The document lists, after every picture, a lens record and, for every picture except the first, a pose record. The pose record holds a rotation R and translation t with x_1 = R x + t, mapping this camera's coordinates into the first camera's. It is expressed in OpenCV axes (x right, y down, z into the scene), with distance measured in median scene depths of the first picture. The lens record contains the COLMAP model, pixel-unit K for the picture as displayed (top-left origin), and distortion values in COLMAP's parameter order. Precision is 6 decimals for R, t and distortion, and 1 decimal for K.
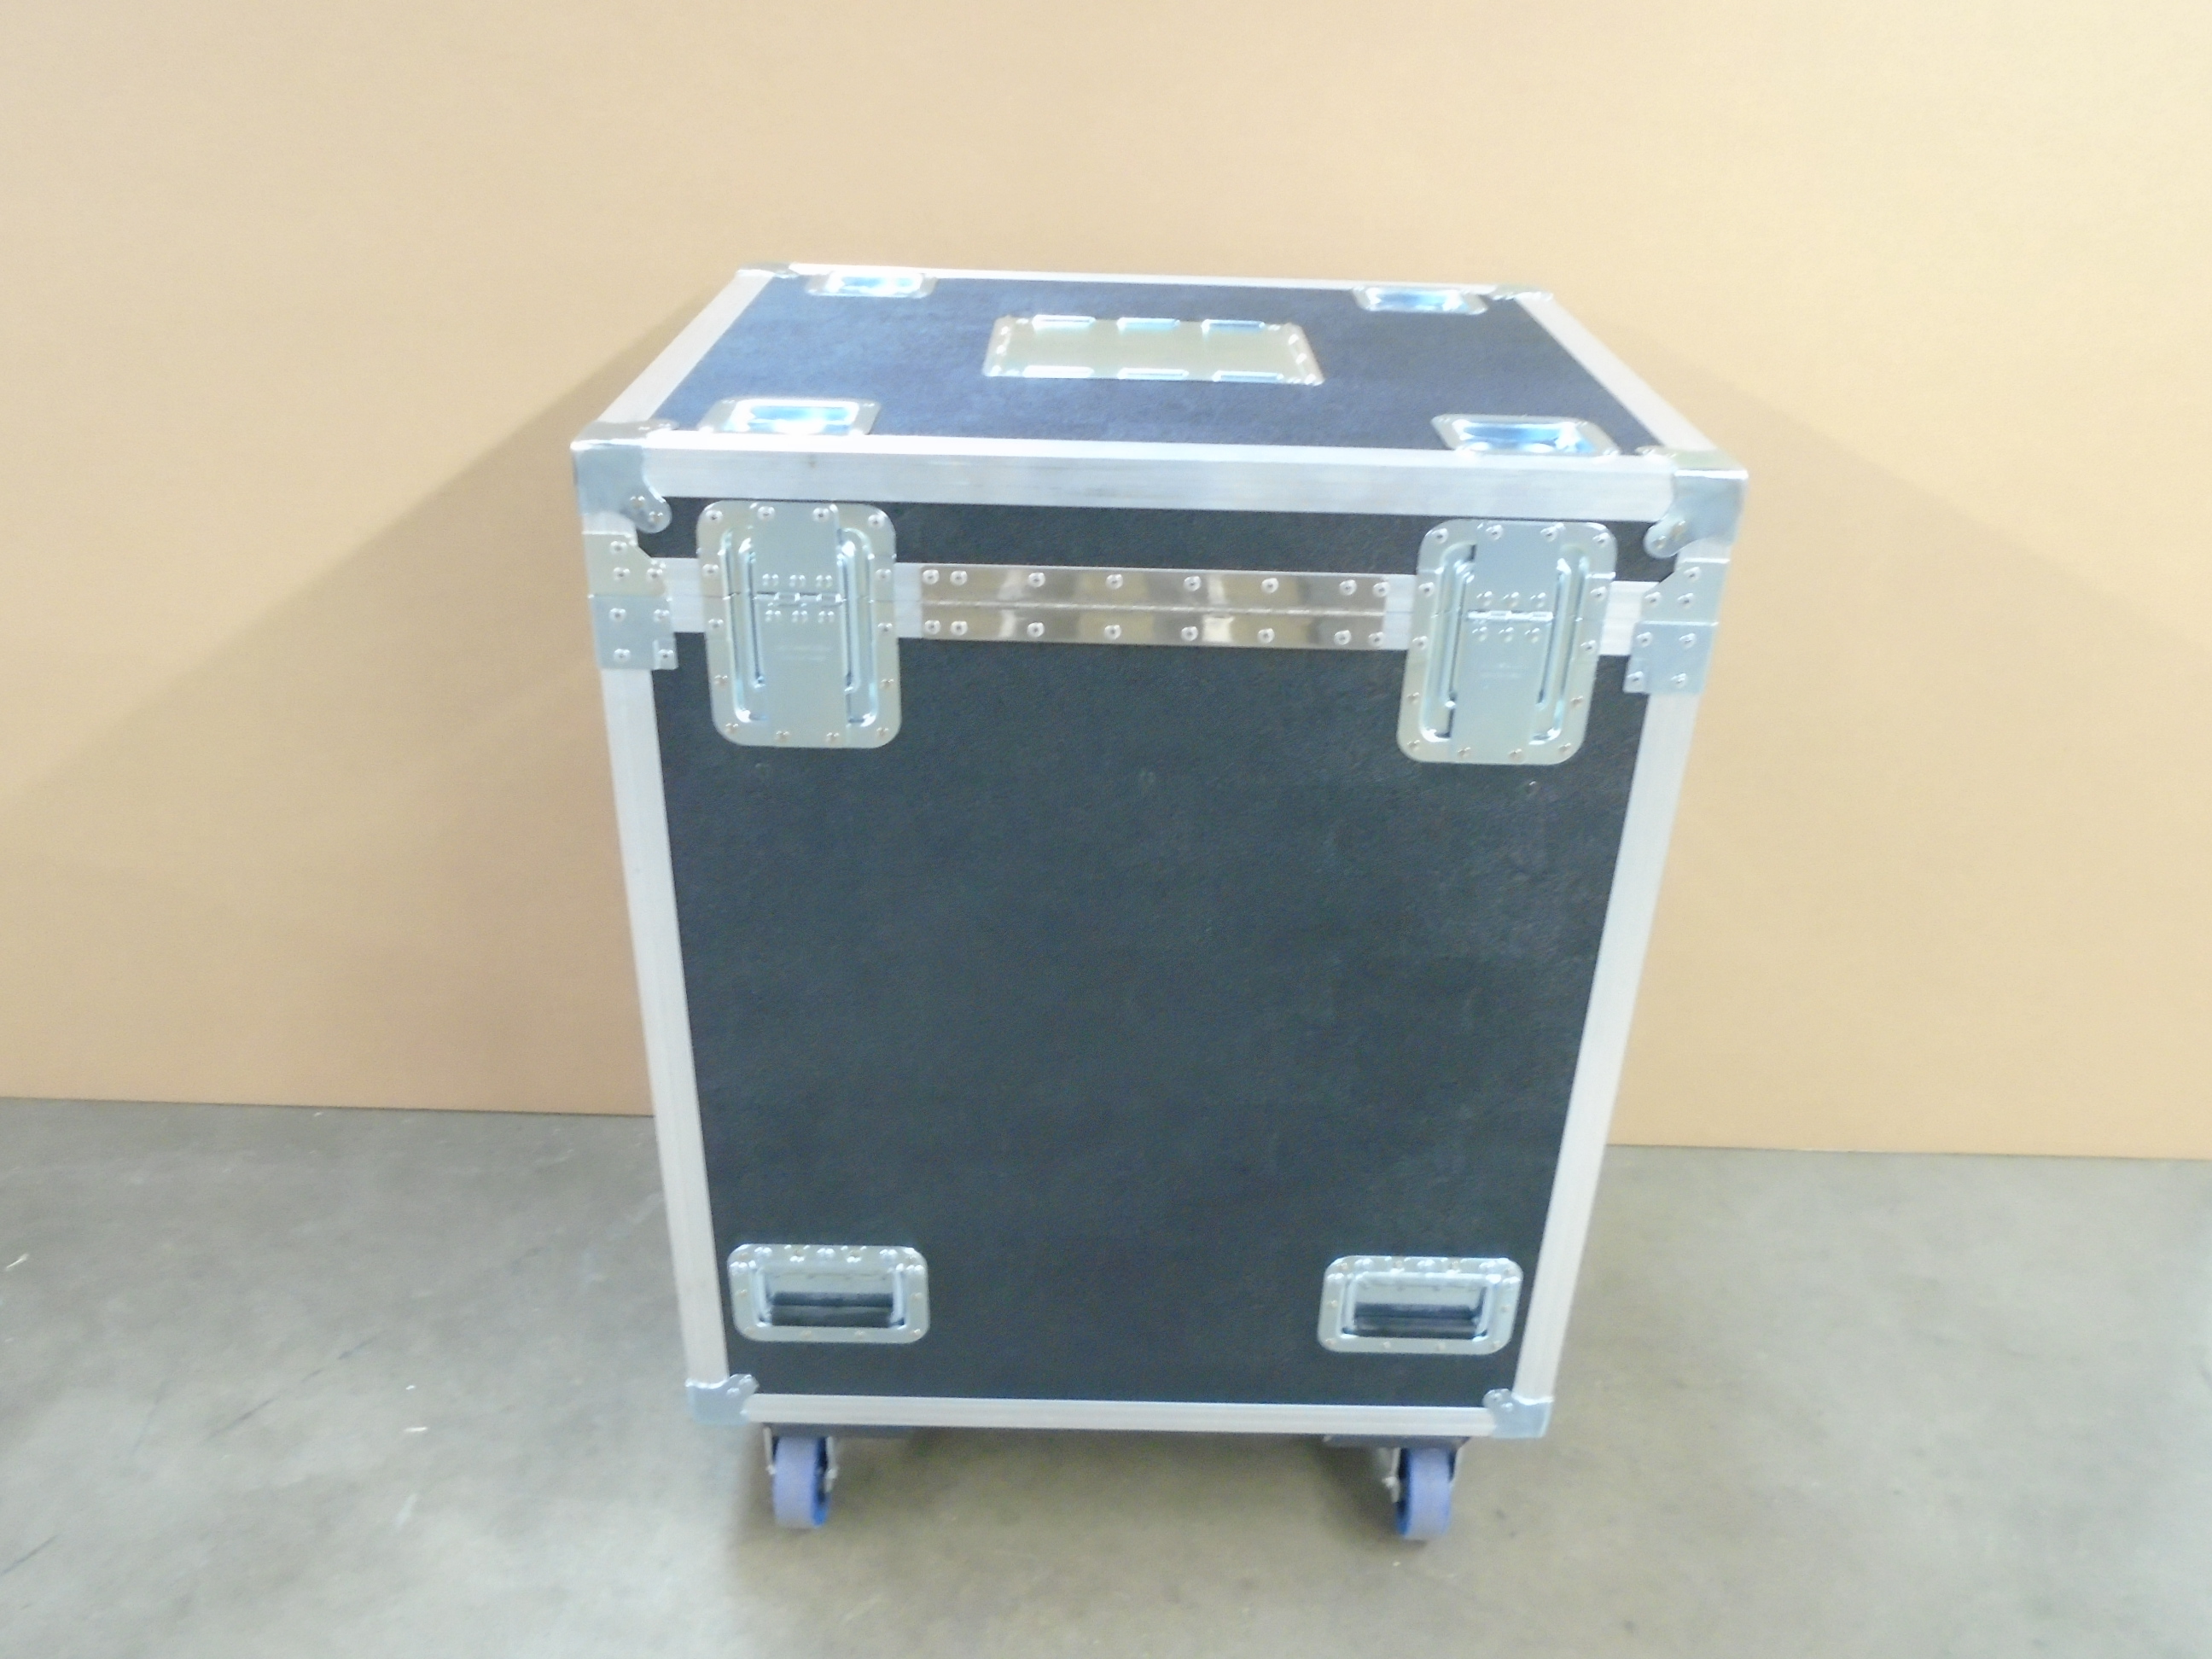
lens RADIAL K [[1717.7, 0, 1092.8], [0, 1717.7, 827.8], [0, 0, 1]] dist [-0.000585, -0.007556]
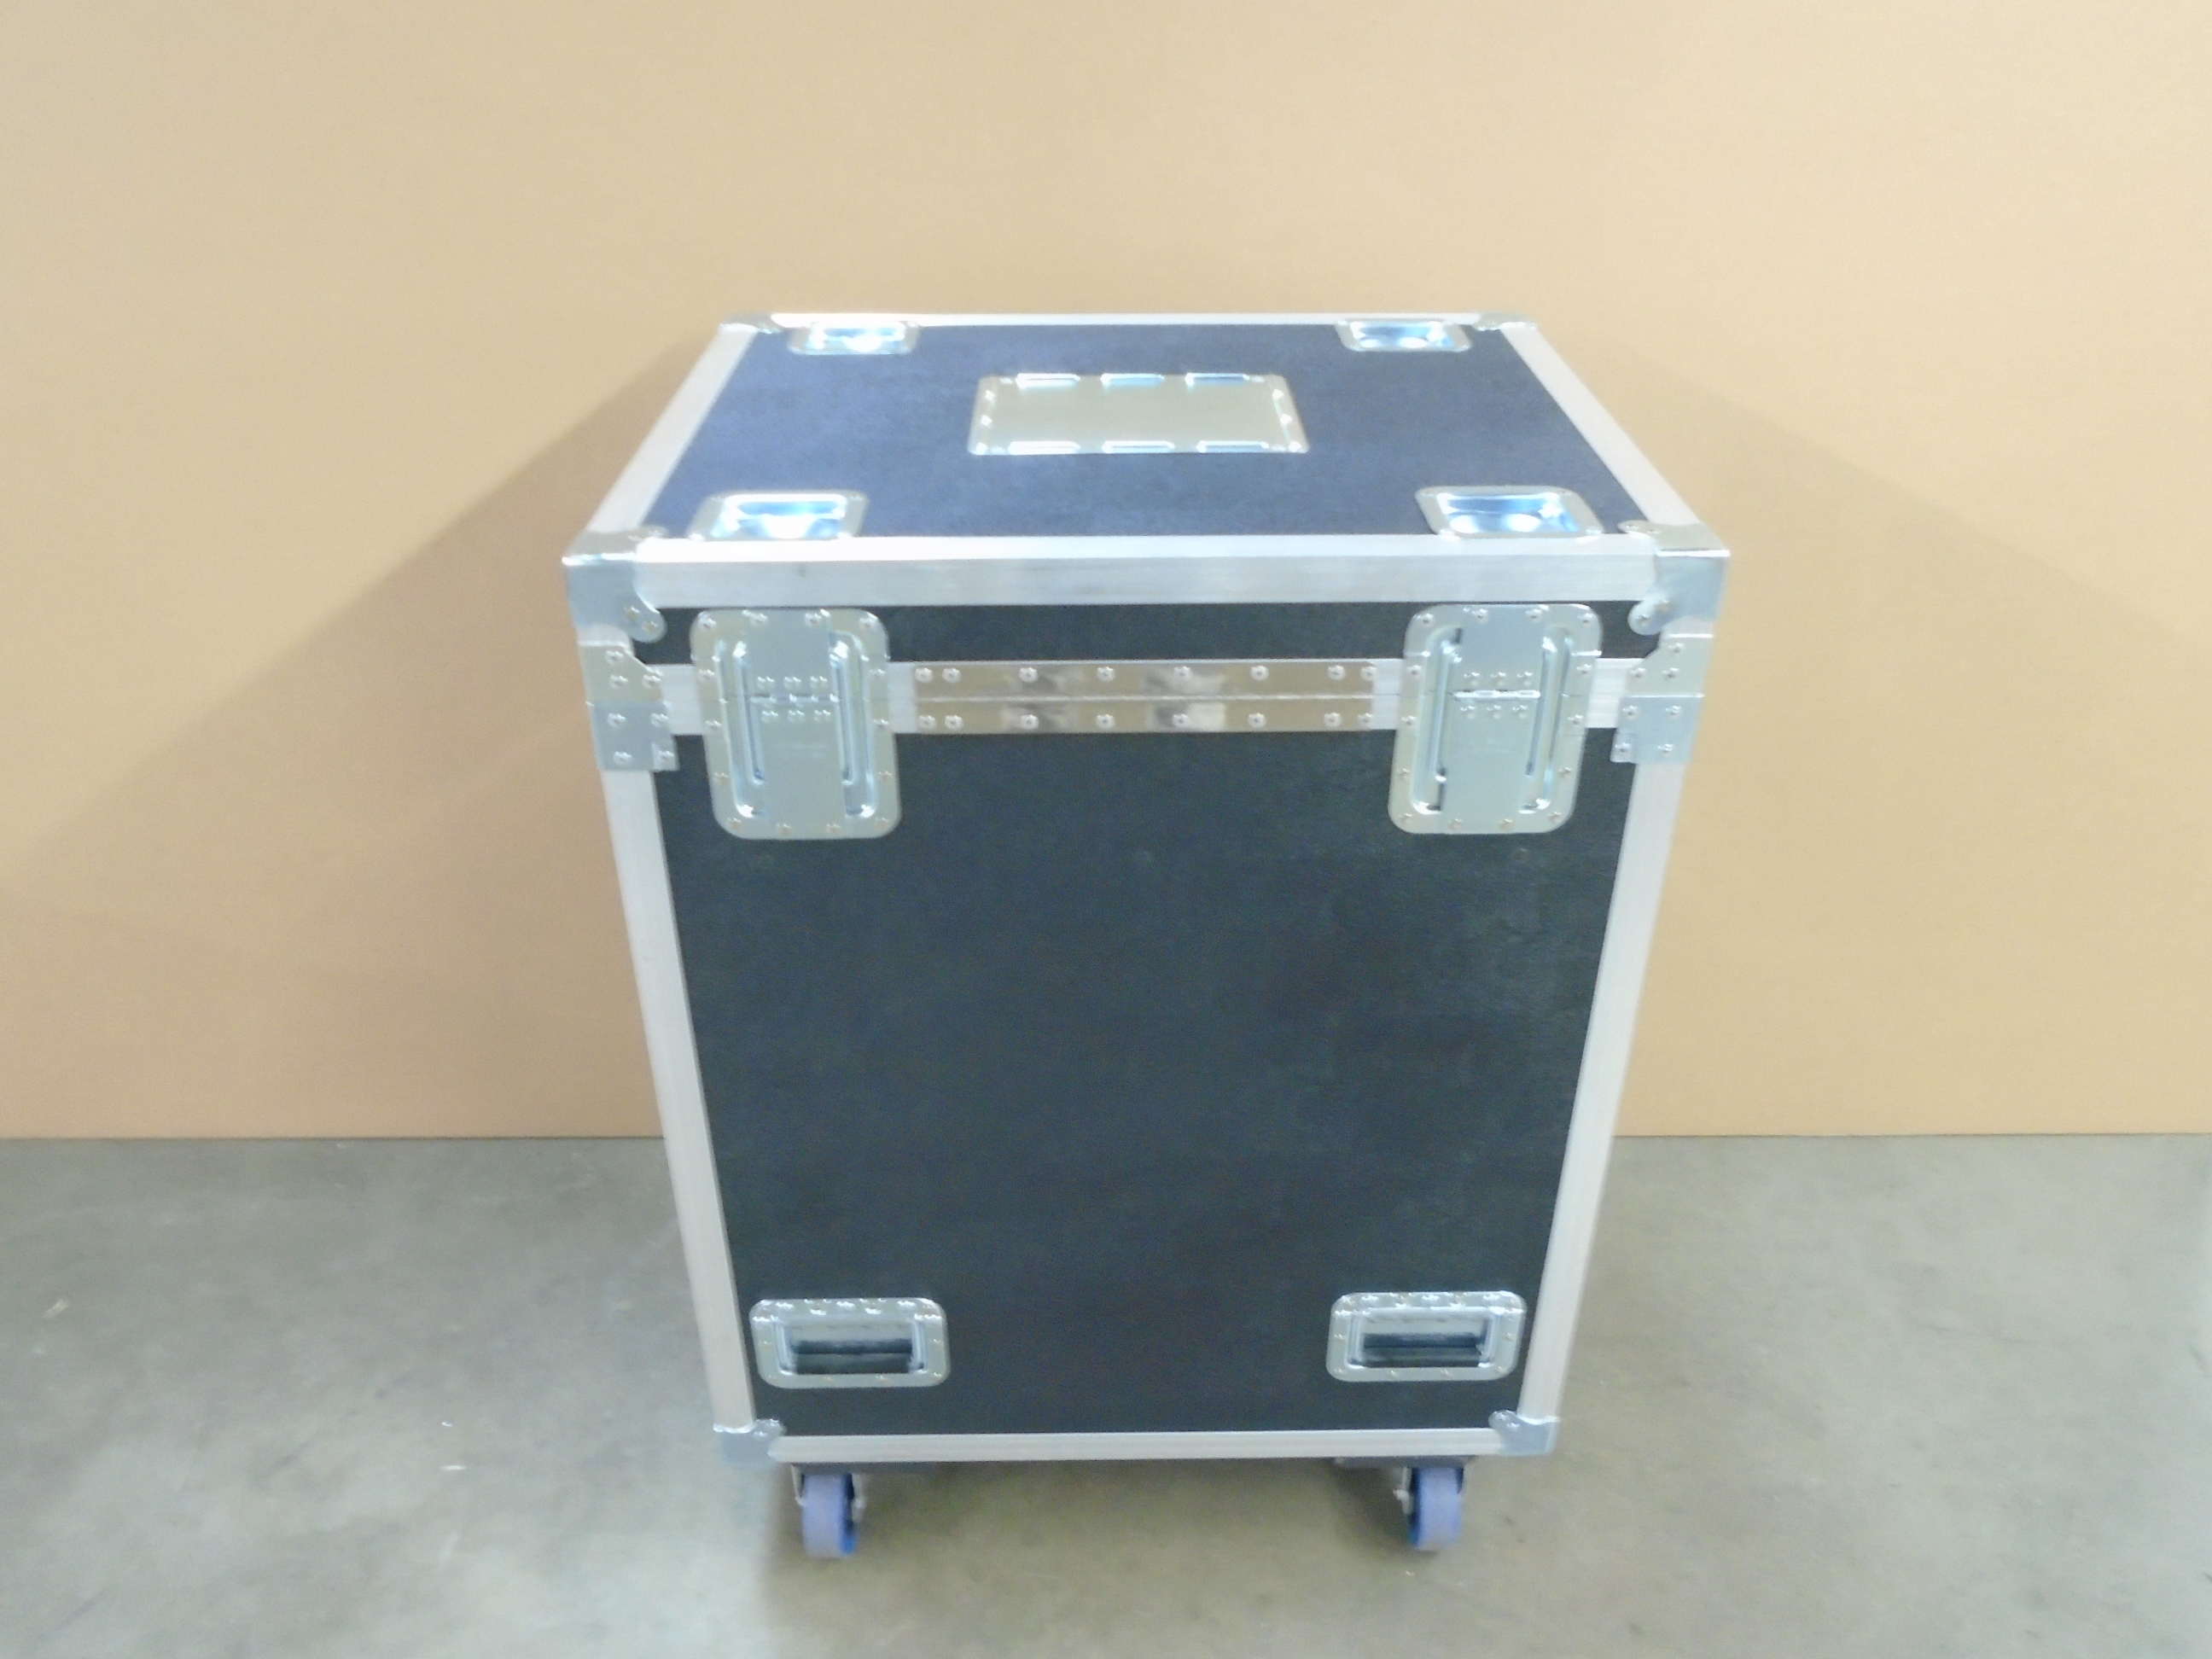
lens RADIAL K [[1714.1, 0, 1095.1], [0, 1714.1, 827.6], [0, 0, 1]] dist [-0.005128, 0.003029]
pose [[0.999511, -0.031204, -0.001906, 0.004518], [0.031258, 0.998526, 0.044370, -0.078115], [0.000519, -0.044408, 0.999013, -0.009252]]
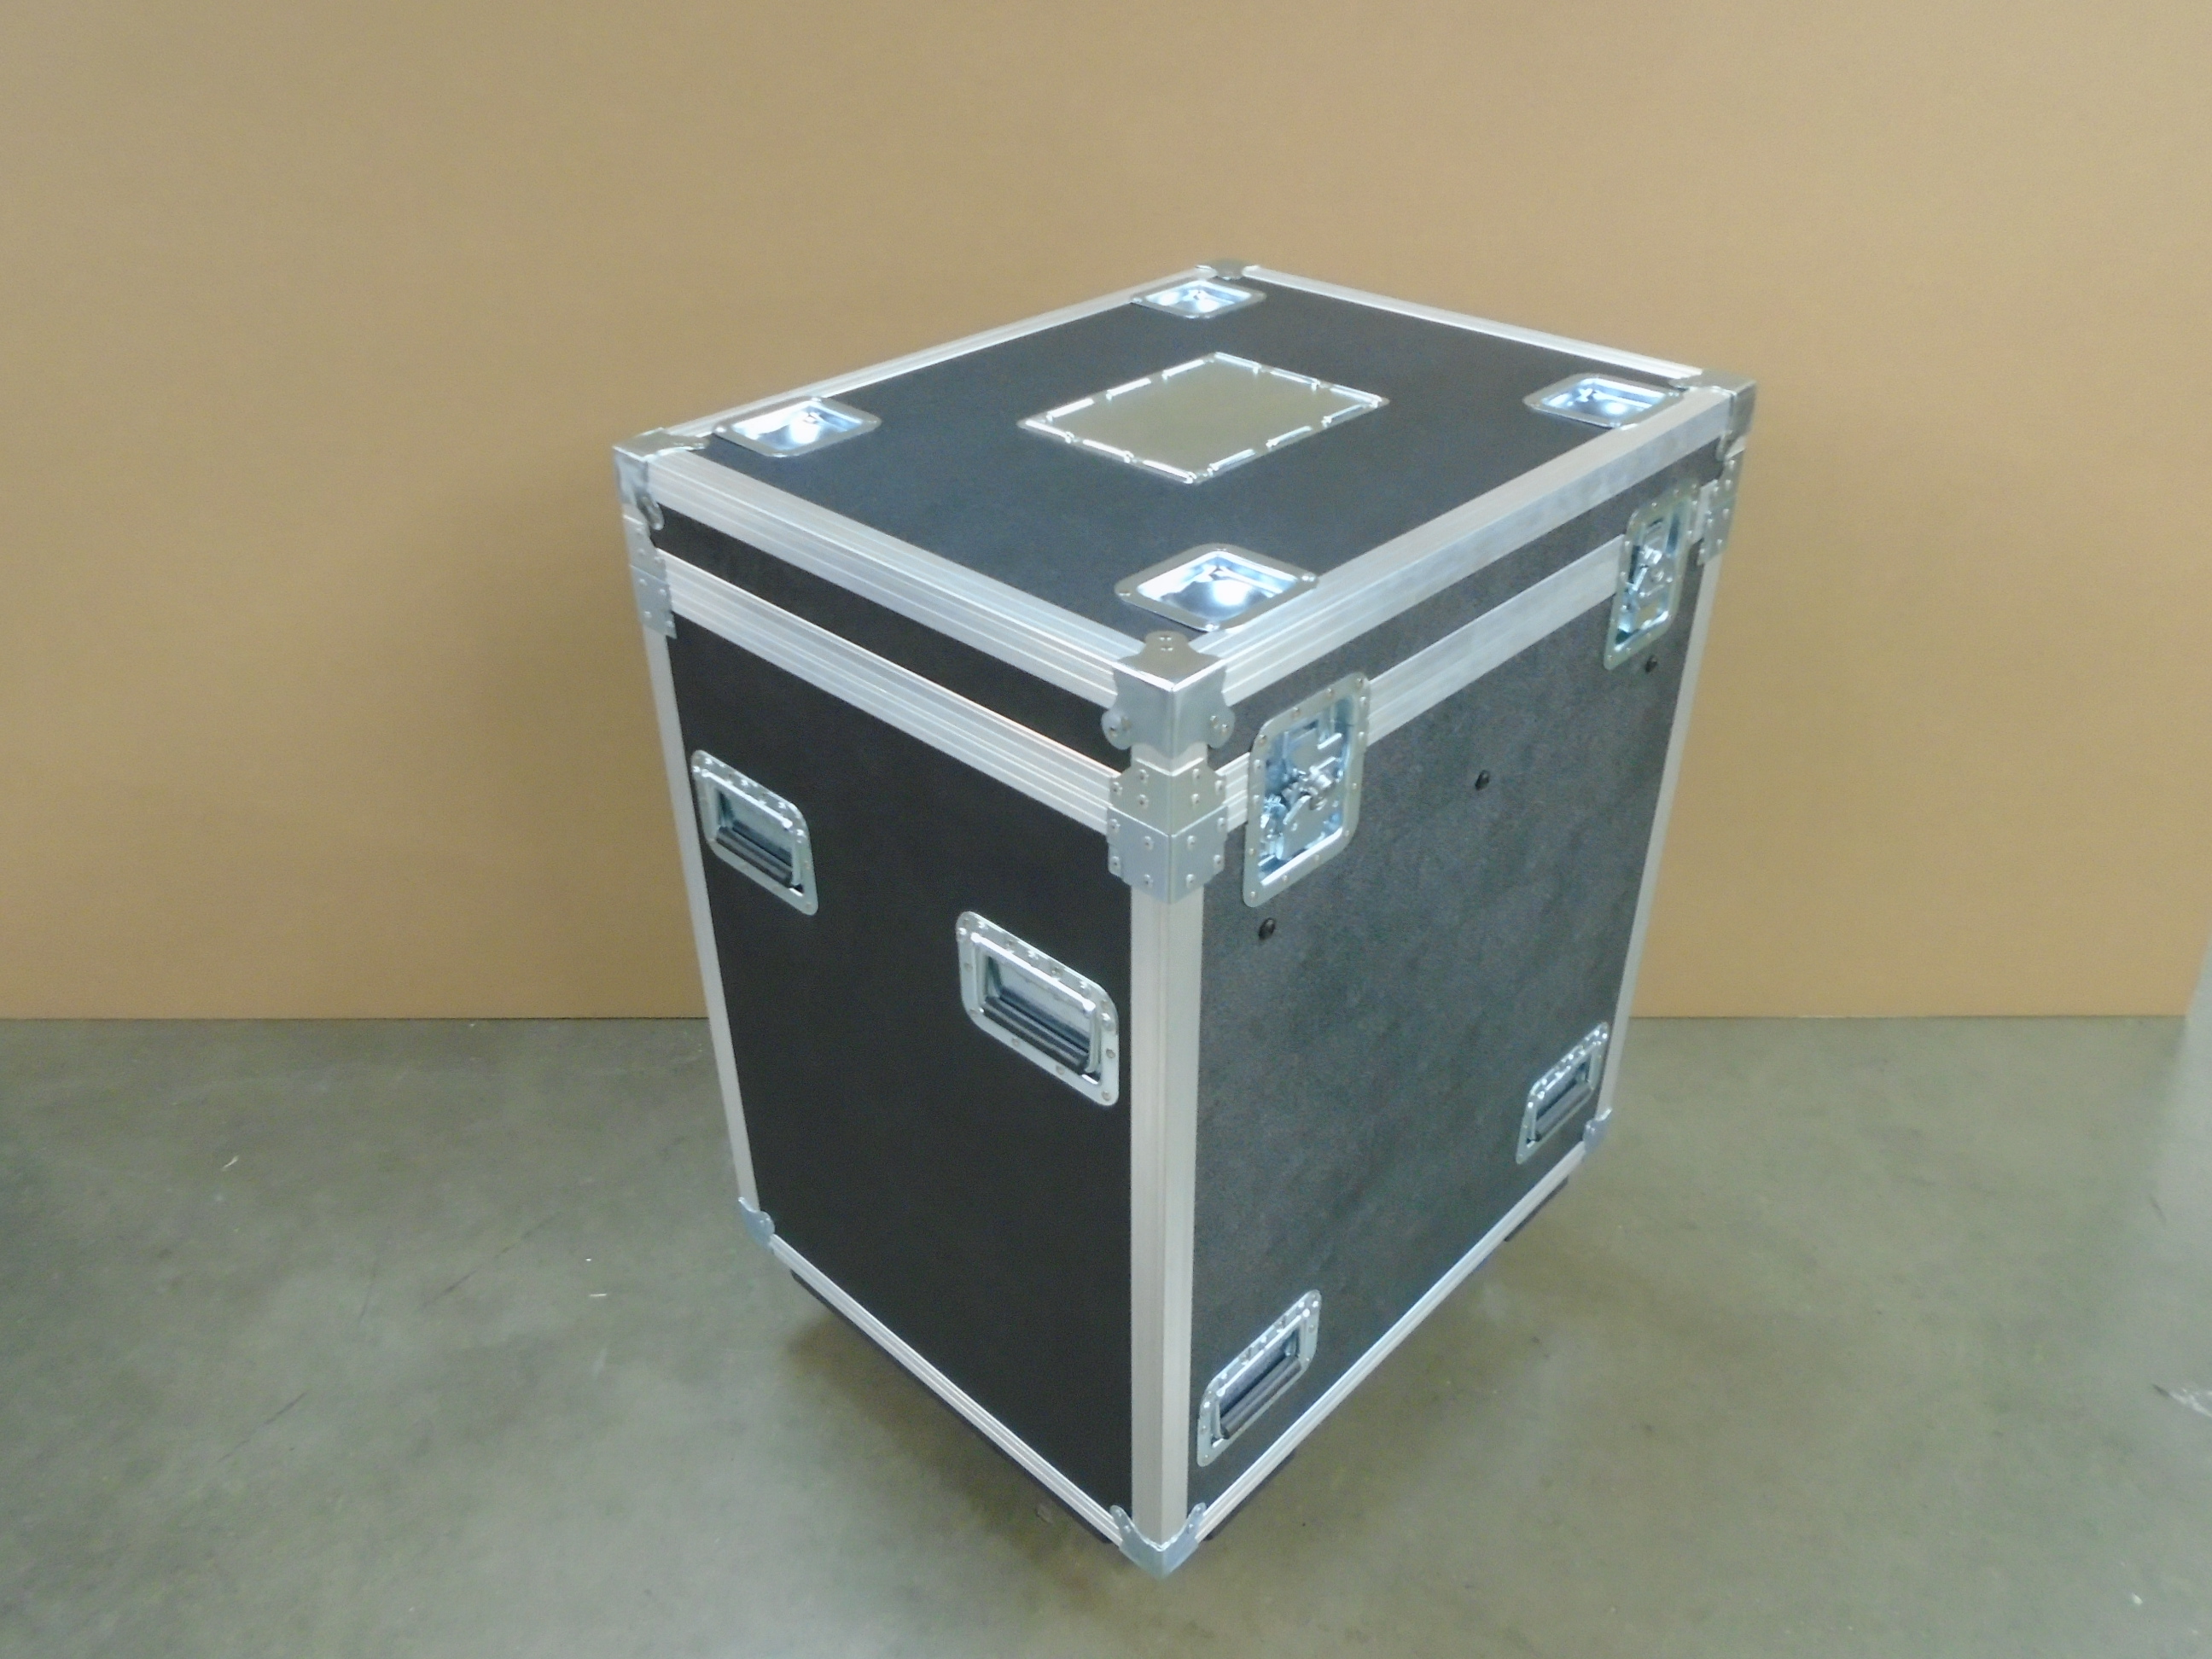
lens RADIAL K [[1714.1, 0, 1095.1], [0, 1714.1, 827.6], [0, 0, 1]] dist [-0.005128, 0.003029]
pose [[0.689026, -0.423041, 0.588456, -0.699137], [0.372035, 0.903273, 0.213746, -0.285375], [-0.621960, 0.071649, 0.779764, 0.236851]]
